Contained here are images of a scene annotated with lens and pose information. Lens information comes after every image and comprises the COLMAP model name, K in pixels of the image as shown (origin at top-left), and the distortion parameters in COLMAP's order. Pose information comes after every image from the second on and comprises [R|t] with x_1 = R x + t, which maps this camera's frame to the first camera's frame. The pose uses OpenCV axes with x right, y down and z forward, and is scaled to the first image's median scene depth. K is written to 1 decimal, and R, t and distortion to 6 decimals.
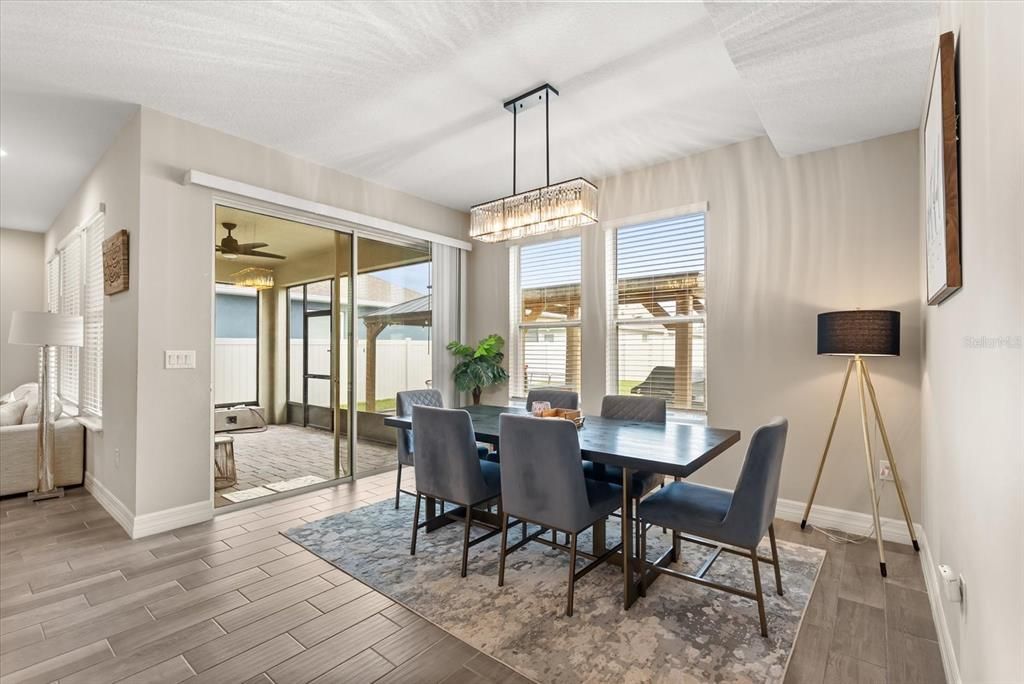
lens RADIAL K [[455.7, 0, 514.2], [0, 455.7, 347.9], [0, 0, 1]] dist [-0.008241, -0.000047]
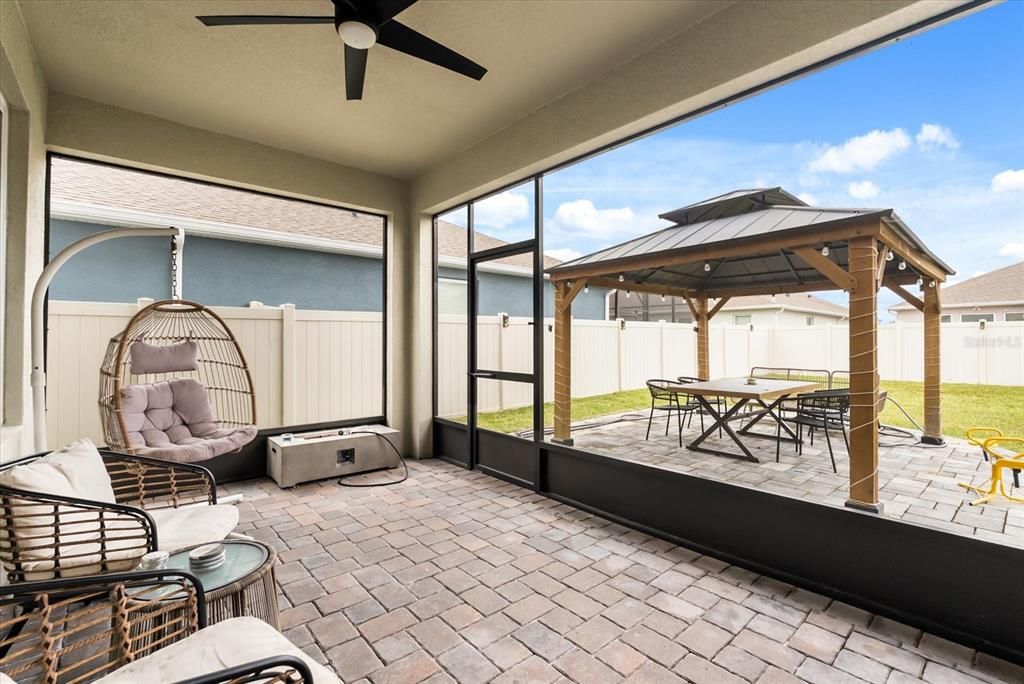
lens RADIAL K [[455.7, 0, 510.2], [0, 455.7, 334.7], [0, 0, 1]] dist [-0.008241, -0.000047]
pose [[0.984779, -0.005720, -0.173717, -0.319207], [0.004442, 0.999960, -0.007744, 0.020428], [0.173755, 0.006855, 0.984765, 0.477552]]
